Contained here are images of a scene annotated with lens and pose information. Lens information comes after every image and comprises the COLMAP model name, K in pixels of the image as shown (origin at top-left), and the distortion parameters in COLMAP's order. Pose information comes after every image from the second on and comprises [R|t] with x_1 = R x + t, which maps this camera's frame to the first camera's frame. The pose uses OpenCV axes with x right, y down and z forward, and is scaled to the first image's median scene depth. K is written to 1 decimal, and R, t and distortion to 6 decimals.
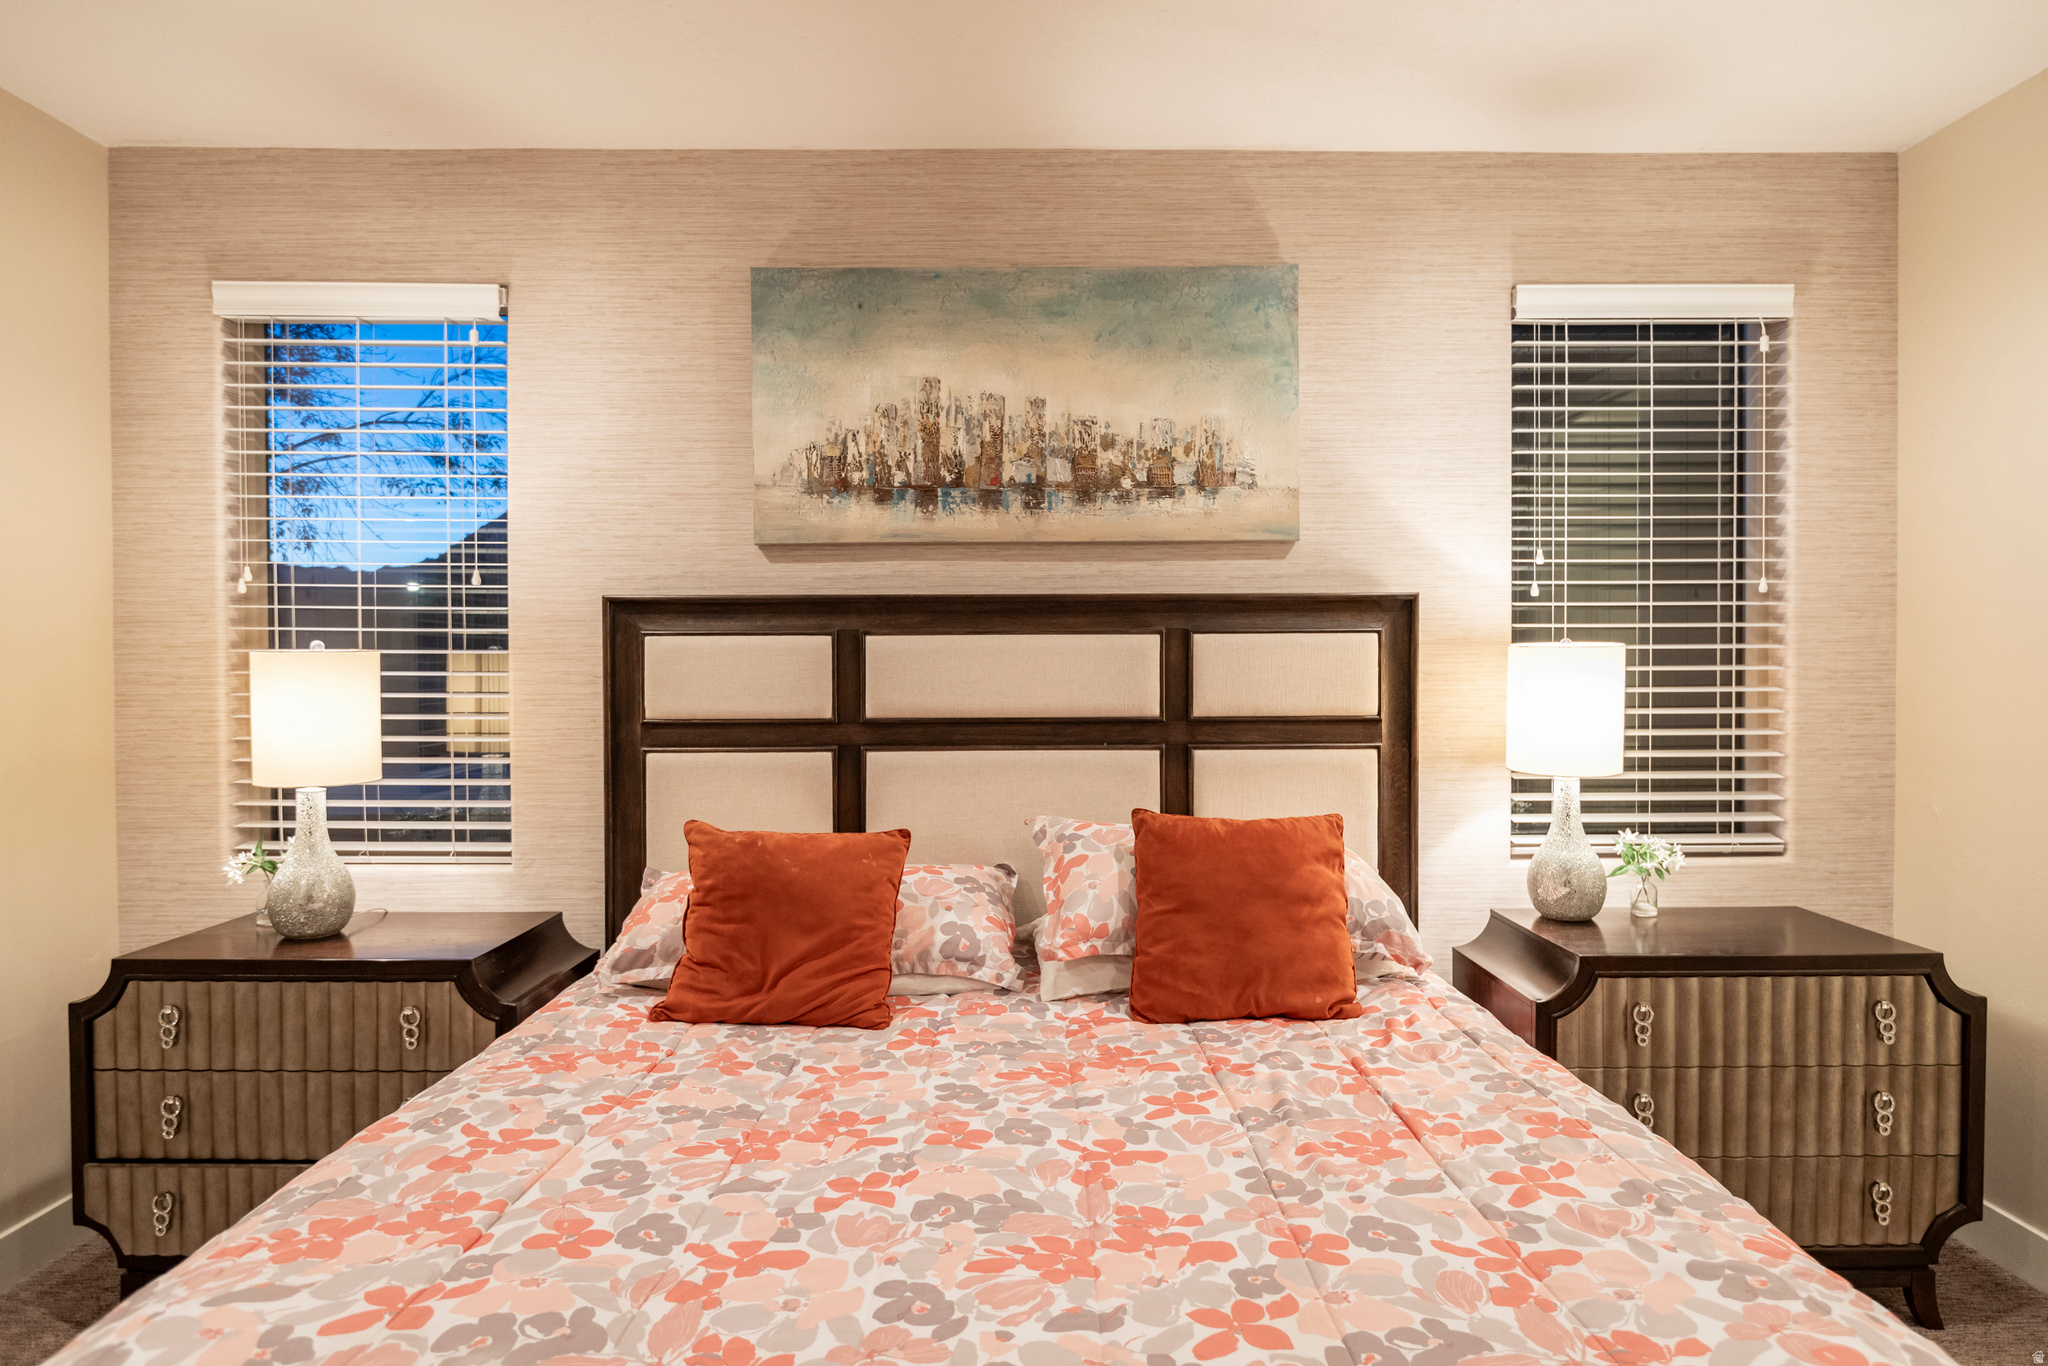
lens RADIAL K [[1128.7, 0, 1037.3], [0, 1128.7, 692.7], [0, 0, 1]] dist [-0.001001, -0.003338]
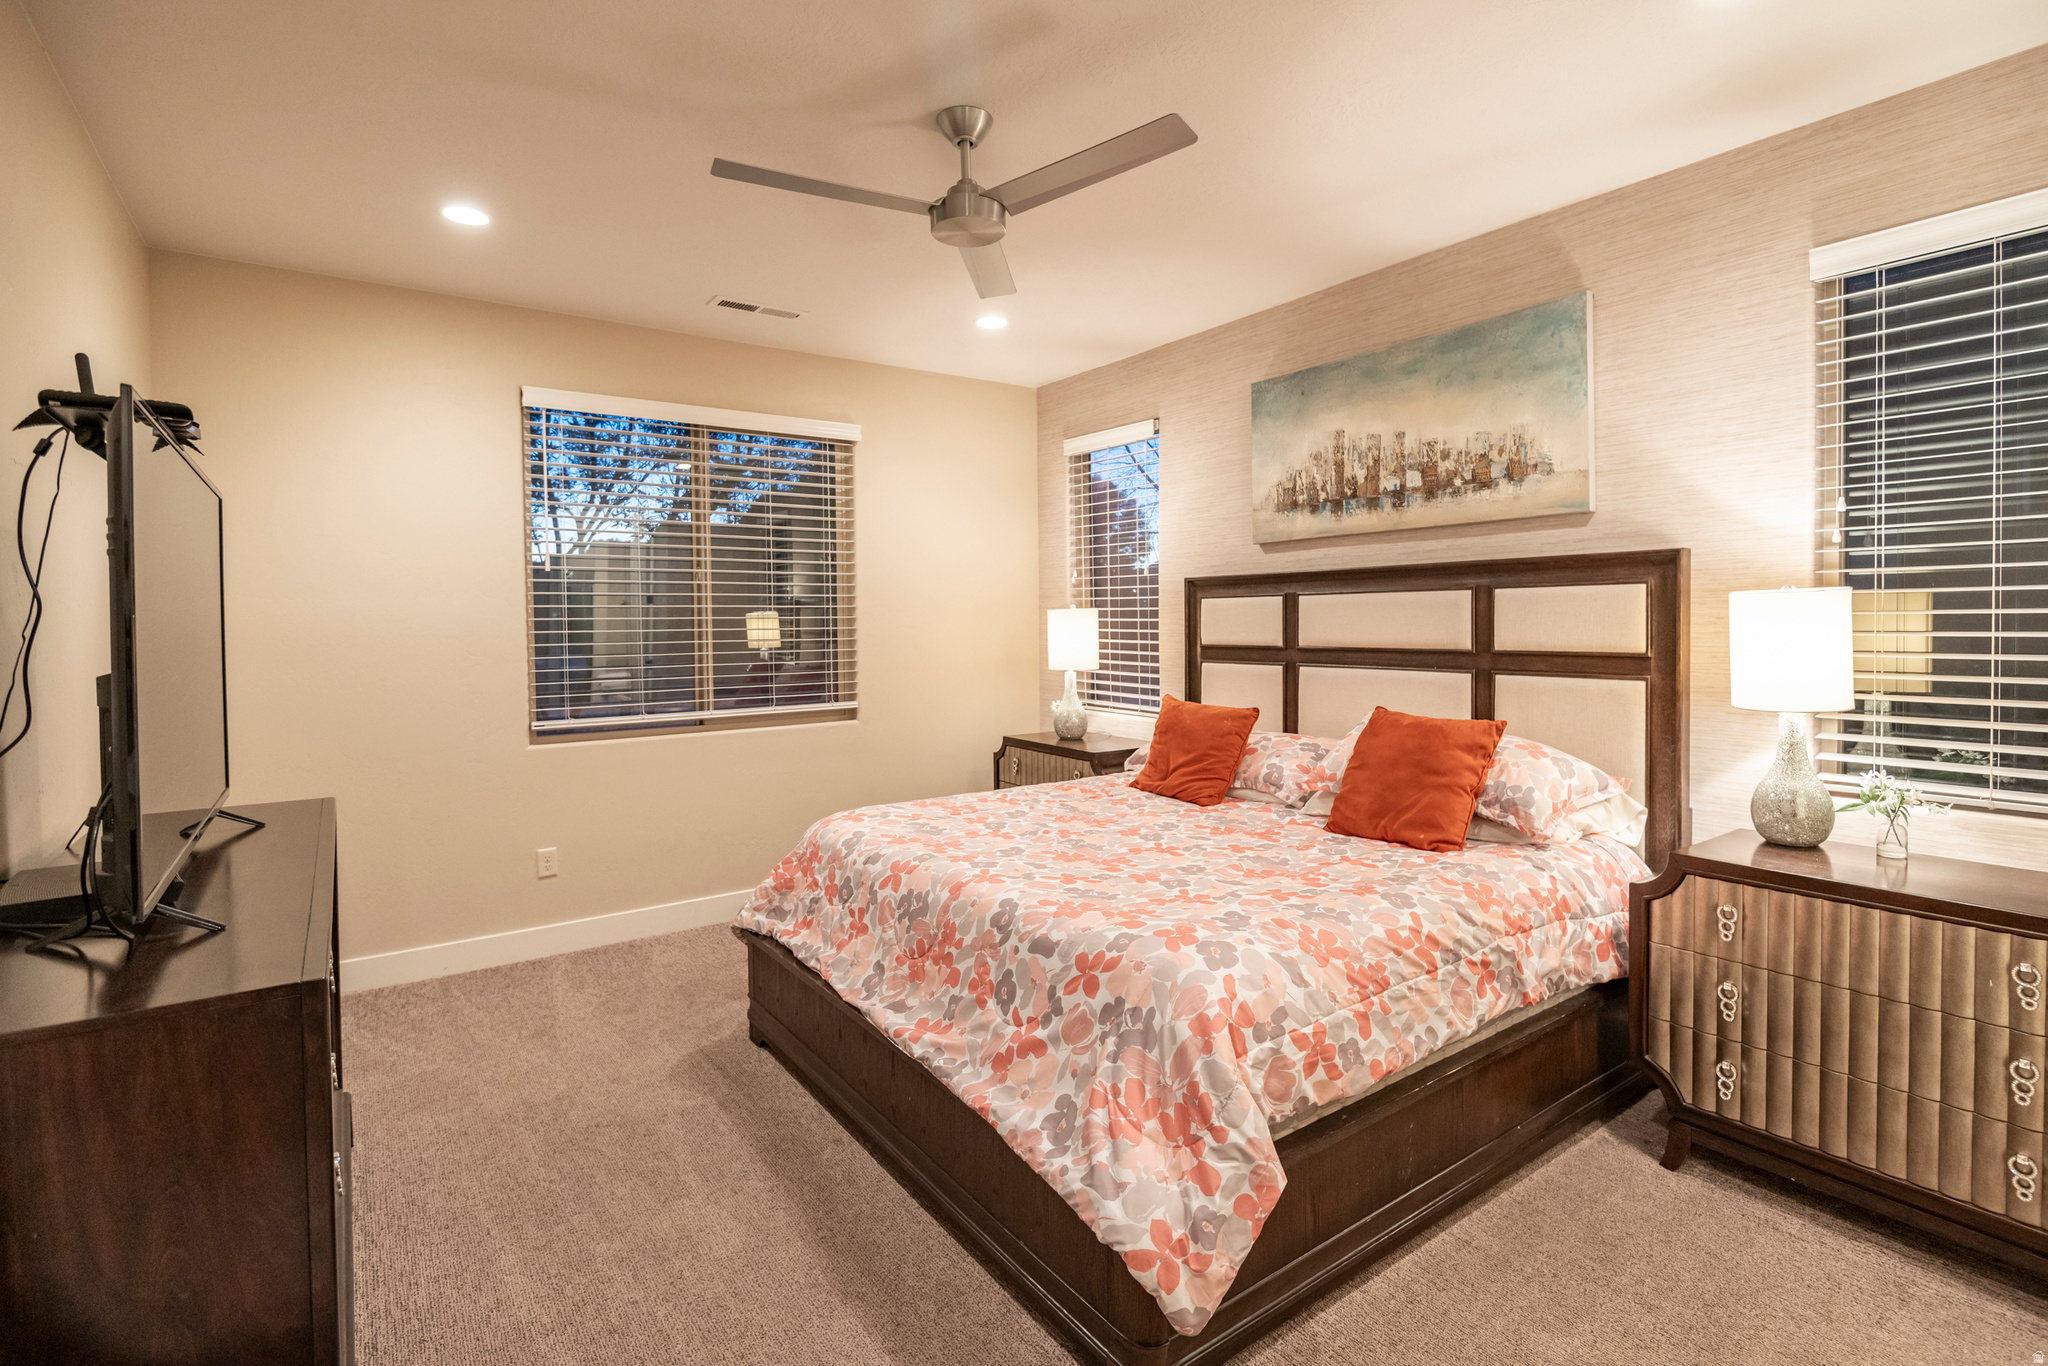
lens RADIAL K [[967.9, 0, 1011.2], [0, 967.9, 652.4], [0, 0, 1]] dist [-0.002320, -0.002624]
pose [[0.553799, 0.025739, -0.832253, 0.779566], [-0.009105, 0.999650, 0.024858, 0.000493], [0.832601, -0.006189, 0.553839, -0.126741]]
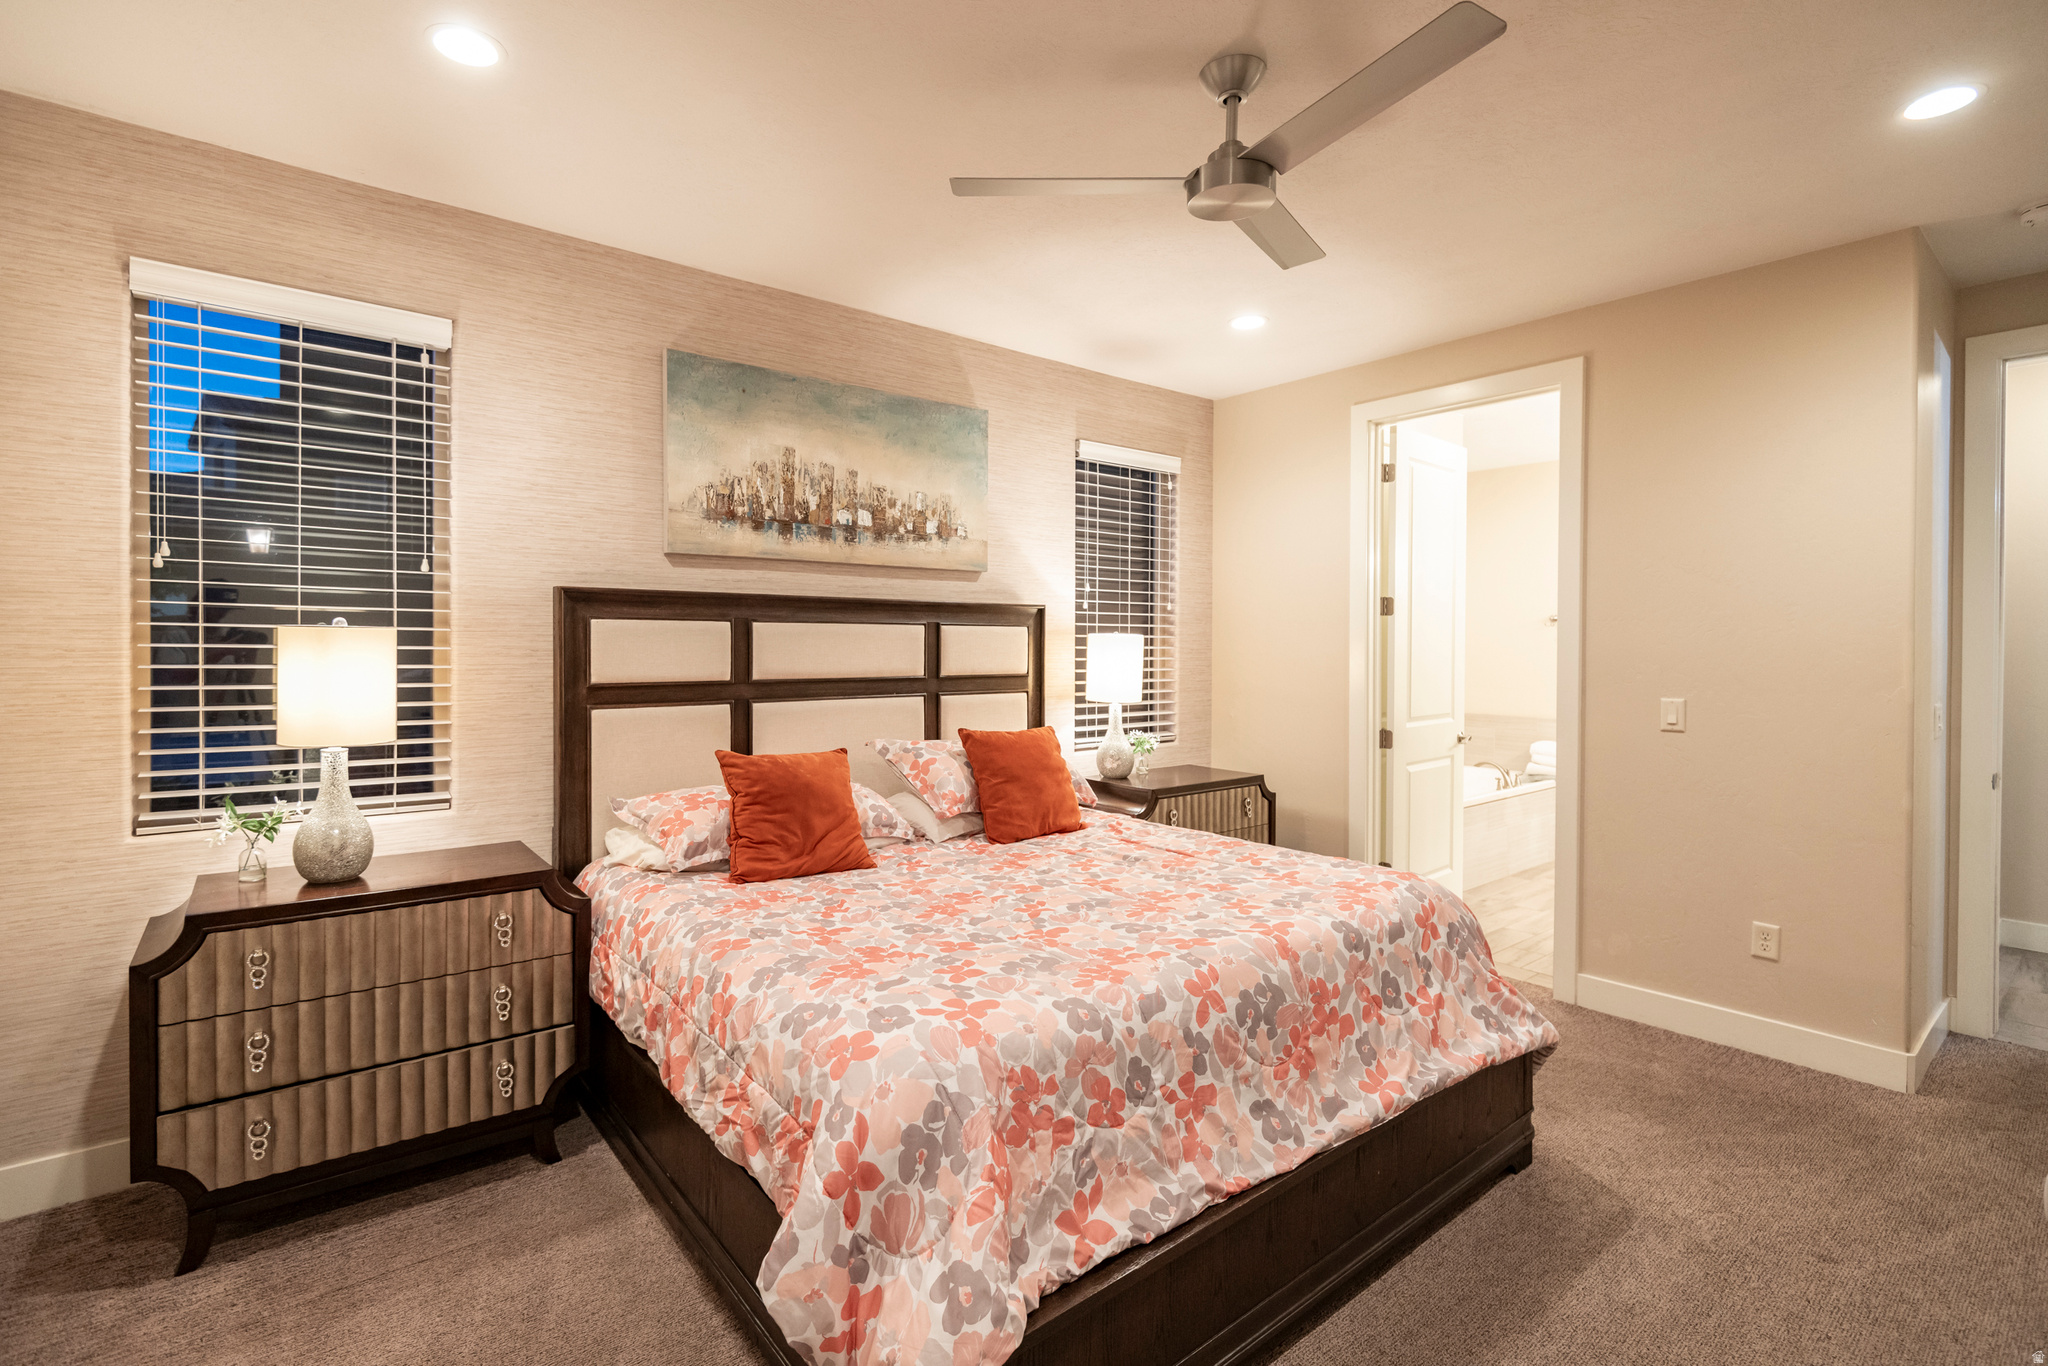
lens RADIAL K [[938.8, 0, 1010.1], [0, 938.8, 671.6], [0, 0, 1]] dist [-0.001992, -0.001796]
pose [[0.787270, -0.011122, 0.616508, -0.623793], [0.007517, 0.999936, 0.008439, 0.004322], [-0.616562, -0.002009, 0.787304, -0.140504]]
